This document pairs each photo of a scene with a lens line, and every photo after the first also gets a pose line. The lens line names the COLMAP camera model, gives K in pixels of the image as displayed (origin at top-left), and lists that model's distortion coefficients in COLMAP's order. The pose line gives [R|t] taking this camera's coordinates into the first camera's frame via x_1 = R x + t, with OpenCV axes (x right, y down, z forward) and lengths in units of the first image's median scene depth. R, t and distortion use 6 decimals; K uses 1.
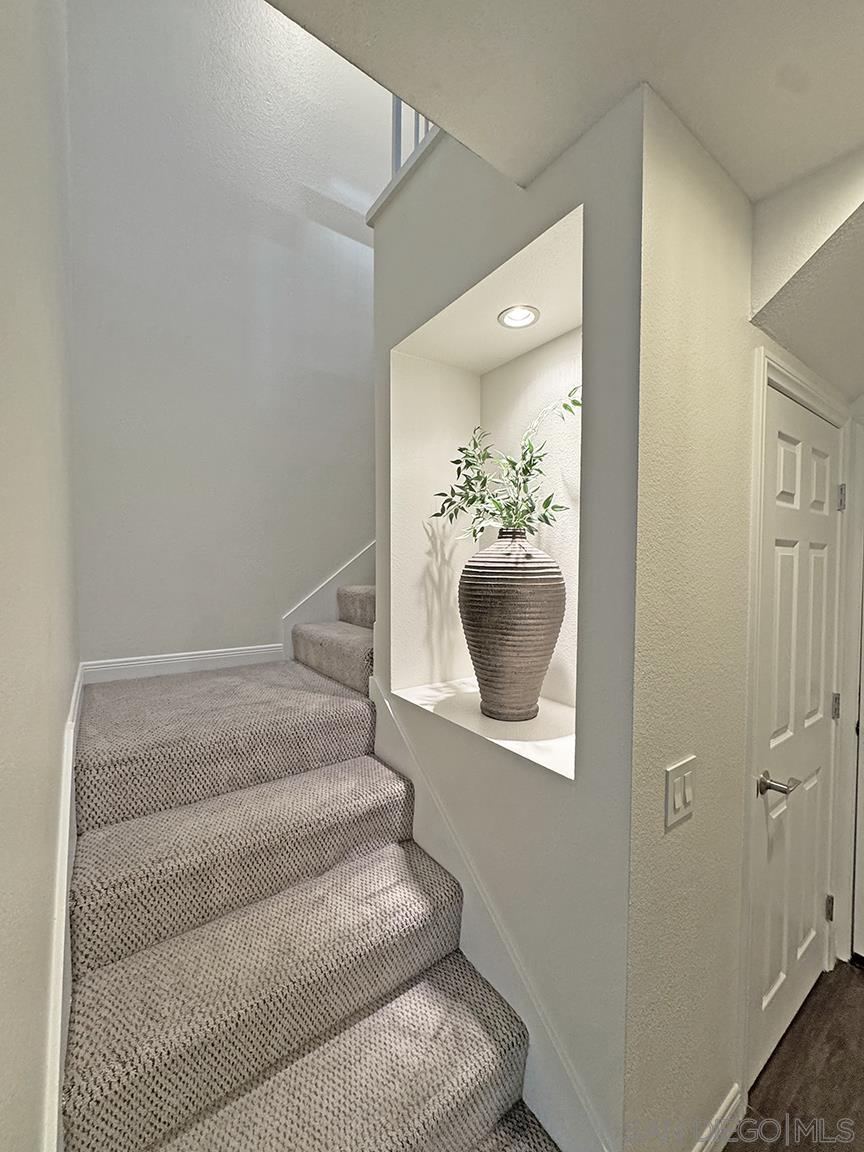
lens RADIAL K [[460.6, 0, 430.5], [0, 460.6, 576.0], [0, 0, 1]] dist [-0.002358, -0.000073]
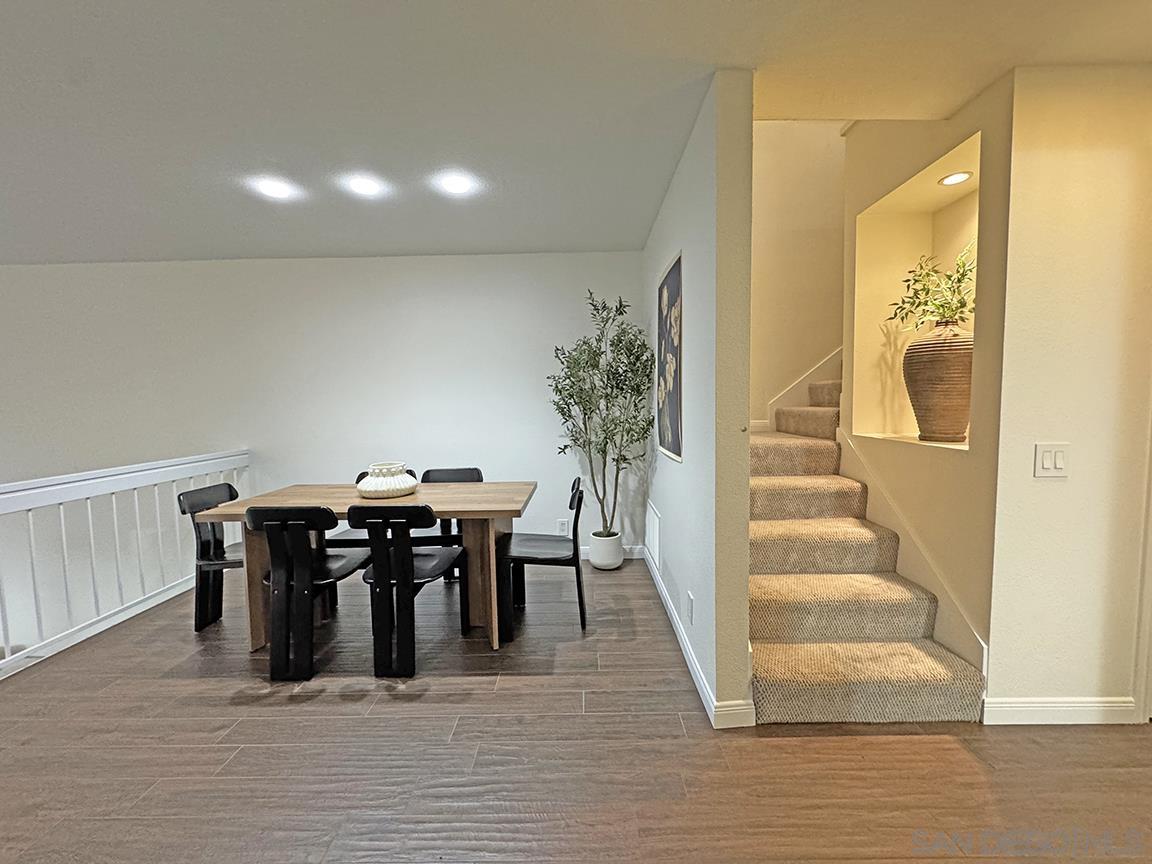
lens RADIAL K [[460.6, 0, 571.2], [0, 460.6, 429.5], [0, 0, 1]] dist [-0.002358, -0.000073]
pose [[0.804314, 0.019526, -0.593884, 0.077907], [0.001170, 0.999406, 0.034444, 0.184514], [0.594204, -0.028398, 0.803813, -0.872403]]
